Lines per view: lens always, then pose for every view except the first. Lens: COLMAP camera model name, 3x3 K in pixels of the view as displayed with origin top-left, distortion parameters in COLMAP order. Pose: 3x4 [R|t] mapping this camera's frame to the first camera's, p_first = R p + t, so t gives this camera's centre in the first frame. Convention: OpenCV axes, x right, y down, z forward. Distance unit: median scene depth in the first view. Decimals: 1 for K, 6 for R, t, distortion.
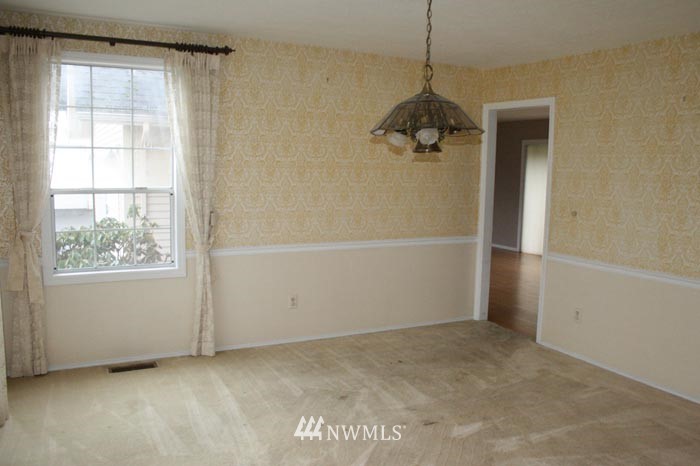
lens RADIAL K [[592.2, 0, 350.0], [0, 592.2, 233.0], [0, 0, 1]] dist [-0.011152, -0.007137]
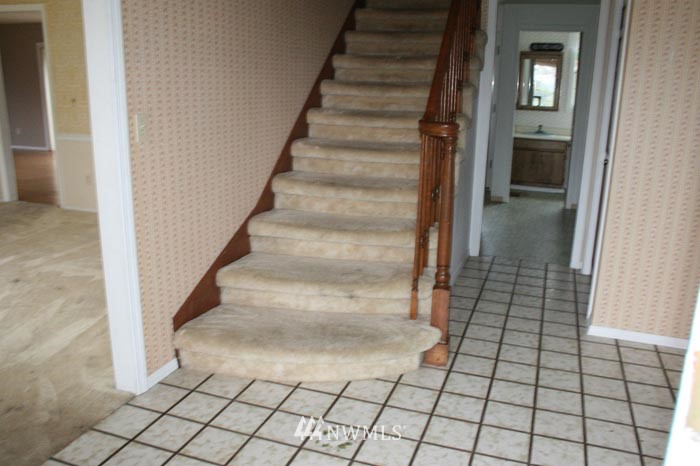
lens RADIAL K [[592.2, 0, 350.0], [0, 592.2, 233.0], [0, 0, 1]] dist [-0.011152, -0.007137]
pose [[0.746272, -0.173284, 0.642690, -0.044768], [0.076300, 0.981426, 0.176017, 0.069379], [-0.661253, -0.082319, 0.745633, -0.370814]]
